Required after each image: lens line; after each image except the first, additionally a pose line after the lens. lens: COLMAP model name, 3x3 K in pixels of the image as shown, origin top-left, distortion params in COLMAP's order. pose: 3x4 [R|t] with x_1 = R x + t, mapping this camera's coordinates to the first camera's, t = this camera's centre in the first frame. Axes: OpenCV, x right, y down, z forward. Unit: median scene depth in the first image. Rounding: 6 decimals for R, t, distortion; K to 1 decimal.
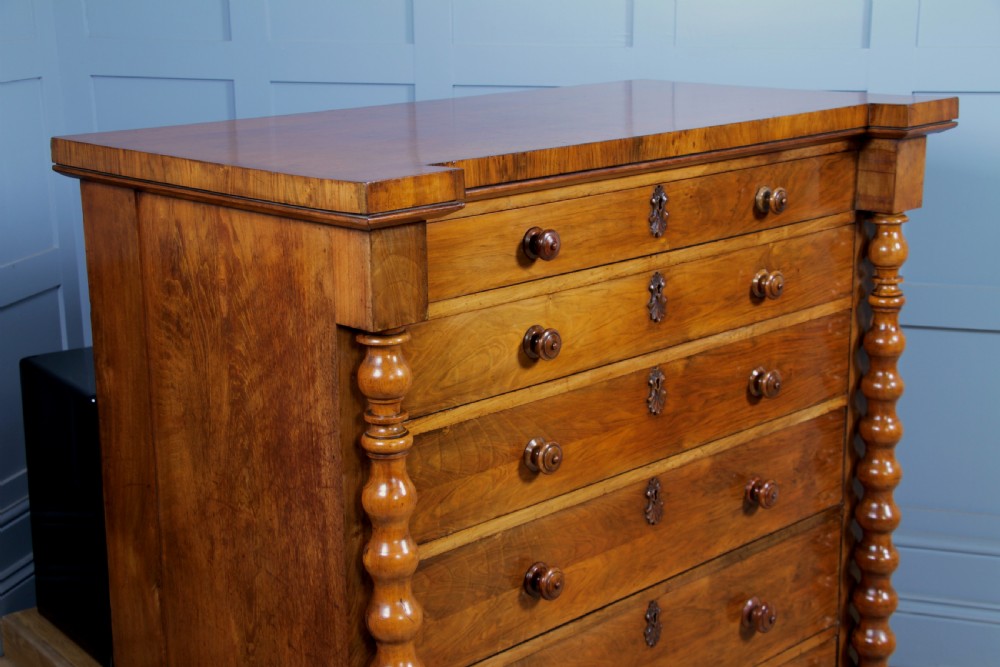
lens RADIAL K [[1599.3, 0, 500.1], [0, 1599.3, 355.4], [0, 0, 1]] dist [0.091529, 0.350604]
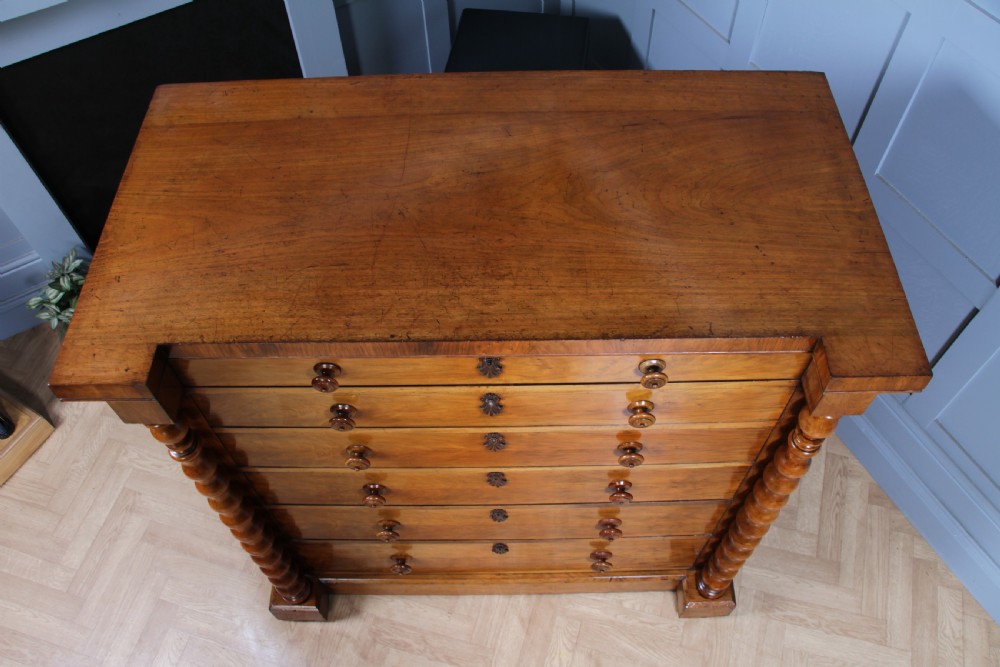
lens RADIAL K [[808.1, 0, 501.3], [0, 808.1, 334.8], [0, 0, 1]] dist [-0.154967, 0.057705]
pose [[0.709123, 0.584202, -0.394781, 0.332714], [-0.163858, 0.681120, 0.713601, -0.534135], [0.685780, -0.441343, 0.578724, 0.752890]]
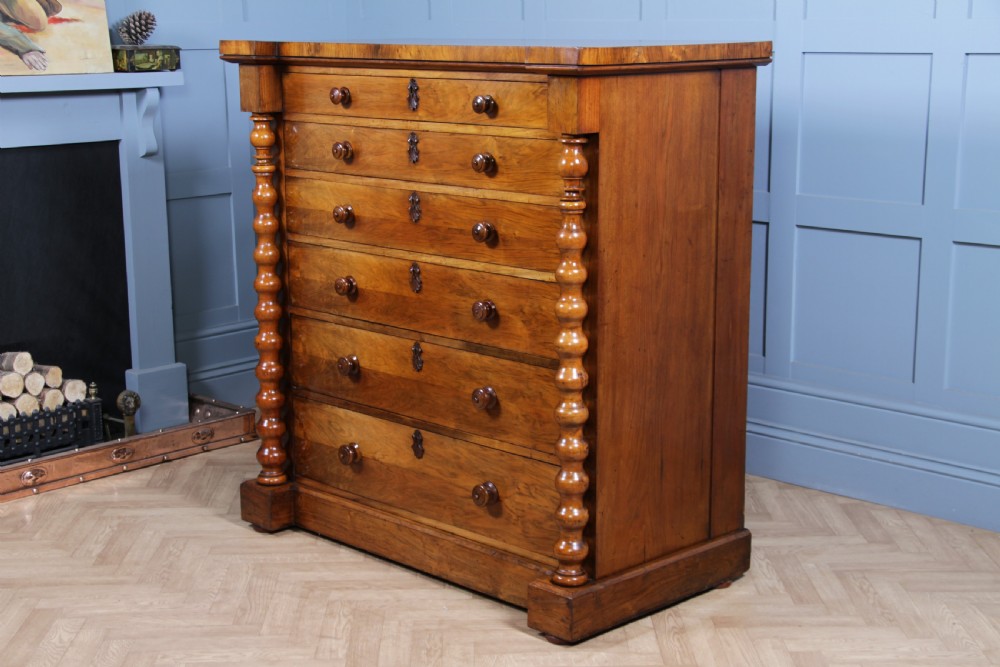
lens RADIAL K [[1582.1, 0, 503.5], [0, 1582.1, 332.7], [0, 0, 1]] dist [0.134008, 0.054129]
pose [[-0.008050, 0.206177, -0.978482, 1.896210], [-0.243273, 0.948711, 0.201905, -0.227551], [0.969925, 0.239663, 0.042520, 1.165623]]
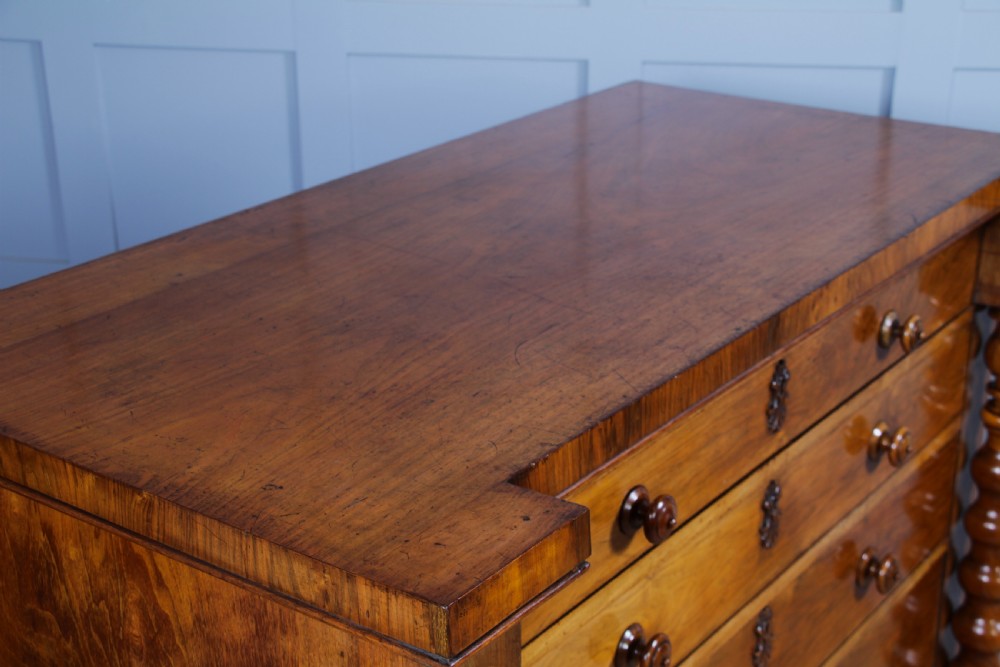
lens RADIAL K [[1545.5, 0, 500.5], [0, 1545.5, 346.6], [0, 0, 1]] dist [0.137788, 0.073988]
pose [[0.989458, -0.048489, 0.136464, -0.109939], [0.029652, 0.990151, 0.136829, -0.217880], [-0.141755, -0.131340, 0.981150, 0.418443]]
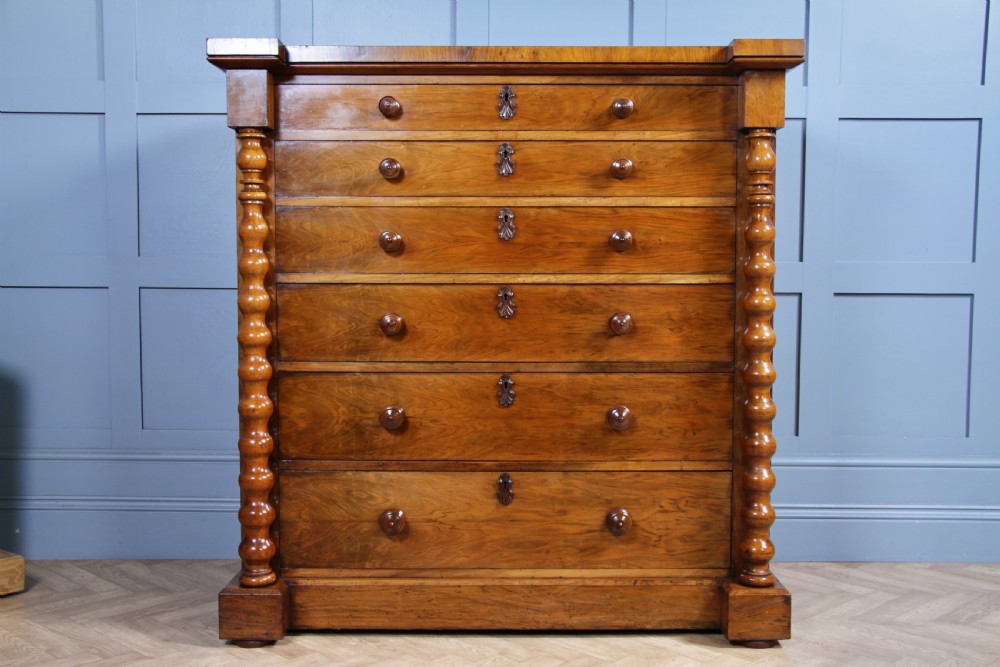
lens RADIAL K [[1144.0, 0, 503.4], [0, 1144.0, 334.6], [0, 0, 1]] dist [-0.018961, 0.034516]
pose [[0.708232, 0.056506, -0.703715, 0.950566], [-0.183513, 0.977261, -0.106221, 0.263806], [0.681712, 0.204370, 0.702497, 0.294732]]
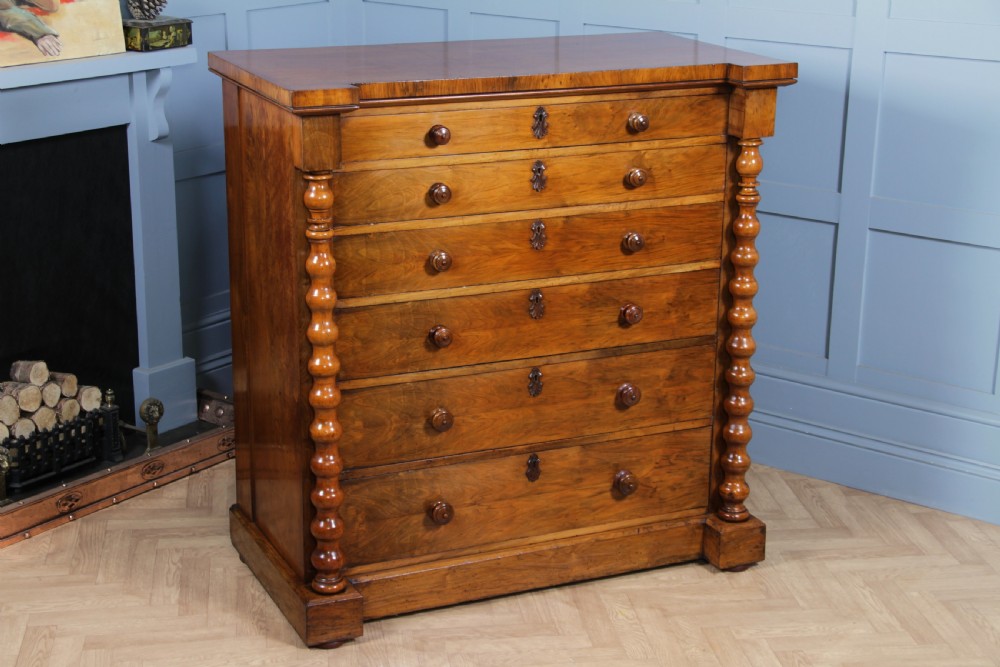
lens RADIAL K [[1706.3, 0, 496.2], [0, 1706.3, 333.1], [0, 0, 1]] dist [0.166490, 0.148533]
pose [[0.934033, 0.122317, -0.335591, 0.718389], [-0.108761, 0.992317, 0.058973, 0.026592], [0.340226, -0.018583, 0.940160, -0.702613]]
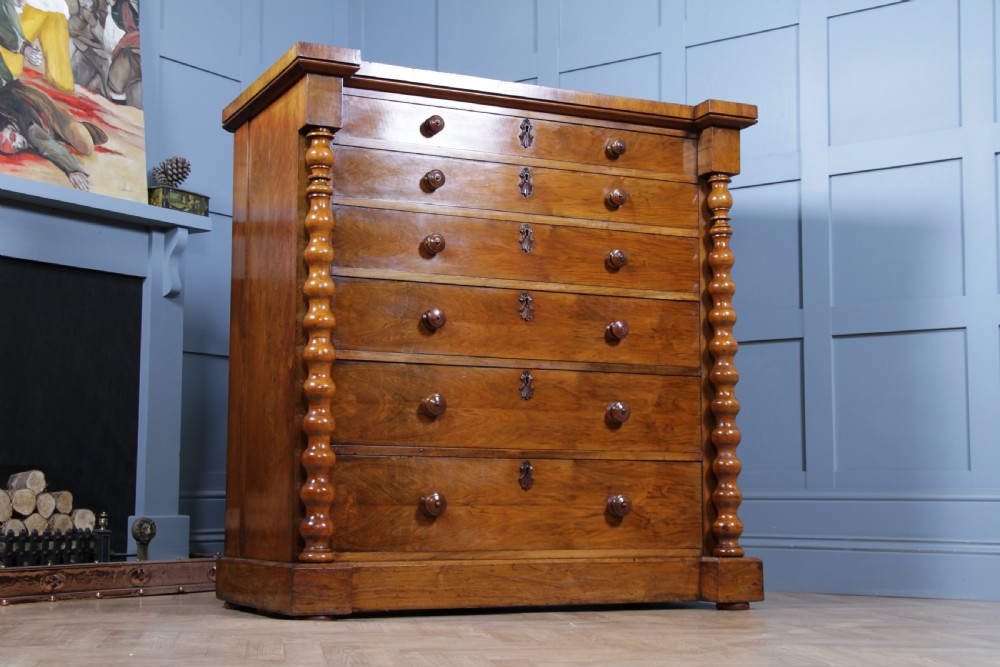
lens RADIAL K [[1475.1, 0, 496.9], [0, 1475.1, 334.9], [0, 0, 1]] dist [0.108336, 0.032630]
pose [[0.940967, -0.026648, -0.337447, 0.659355], [-0.095299, 0.935717, -0.339635, 0.725976], [0.324805, 0.351744, 0.877939, -0.388843]]
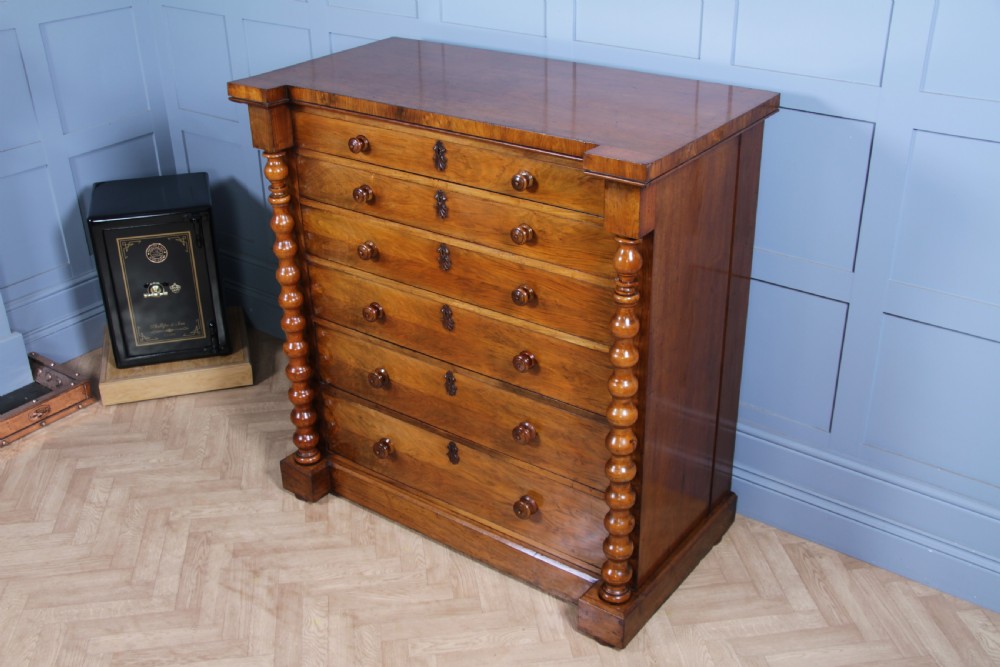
lens RADIAL K [[1095.5, 0, 495.2], [0, 1095.5, 335.9], [0, 0, 1]] dist [-0.028589, 0.028054]
pose [[0.145005, 0.459306, -0.876362, 1.306771], [-0.225117, 0.877809, 0.422816, -0.459693], [0.963481, 0.135974, 0.230685, 0.879628]]
